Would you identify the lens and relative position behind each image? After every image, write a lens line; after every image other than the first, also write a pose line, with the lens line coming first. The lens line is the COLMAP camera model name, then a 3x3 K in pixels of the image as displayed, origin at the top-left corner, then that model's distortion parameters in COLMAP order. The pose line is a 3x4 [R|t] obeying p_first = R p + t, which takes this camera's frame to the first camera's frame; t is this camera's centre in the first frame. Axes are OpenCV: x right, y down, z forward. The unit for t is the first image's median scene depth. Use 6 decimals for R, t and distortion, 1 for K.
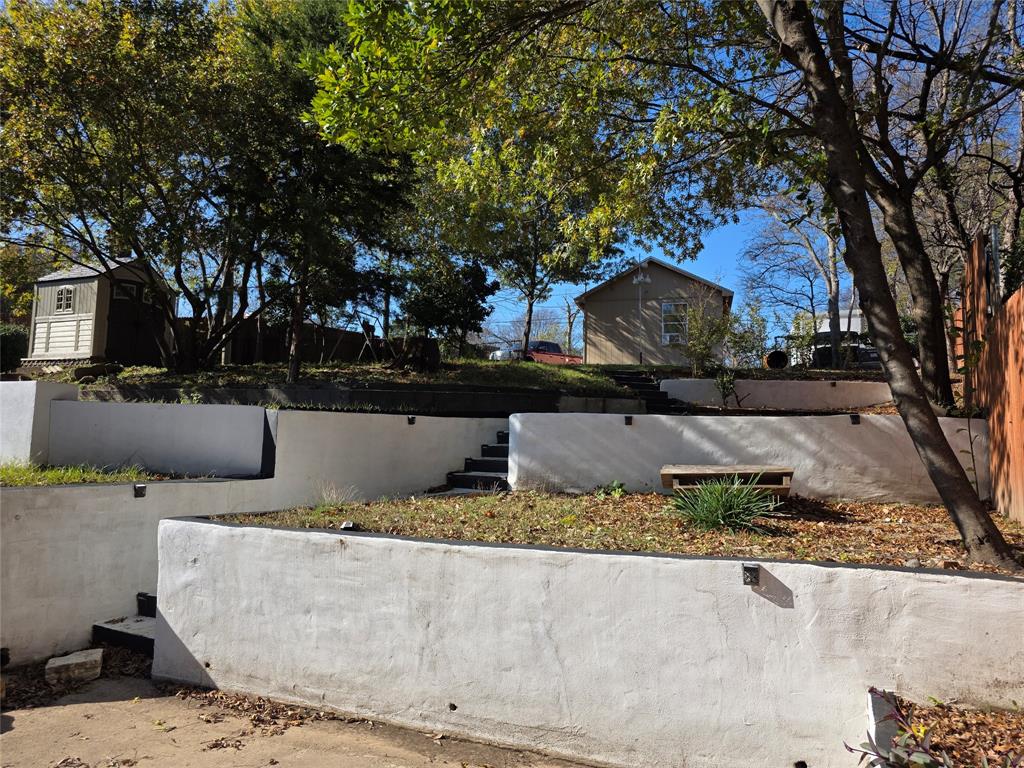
lens RADIAL K [[677.2, 0, 517.4], [0, 677.2, 377.1], [0, 0, 1]] dist [0.056501, -0.035452]
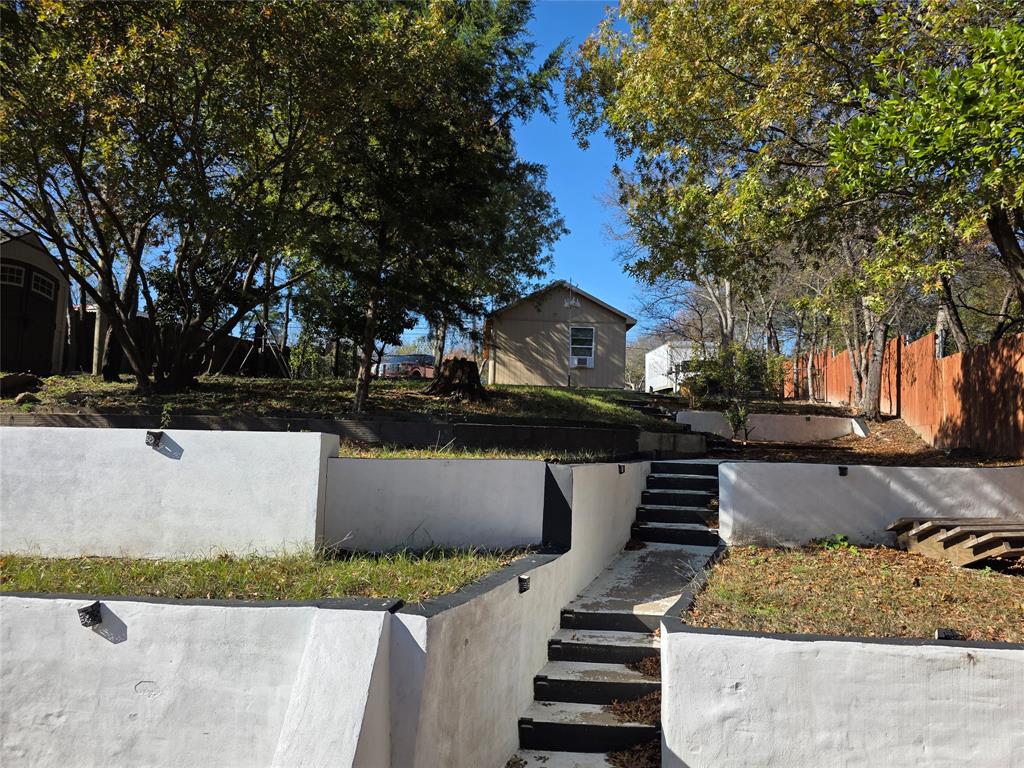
lens RADIAL K [[677.2, 0, 510.4], [0, 677.2, 387.5], [0, 0, 1]] dist [0.056501, -0.035452]
pose [[0.944791, 0.033933, 0.325912, -0.623769], [-0.035254, 0.999377, -0.001853, -0.039283], [-0.325772, -0.009739, 0.945398, 0.220746]]
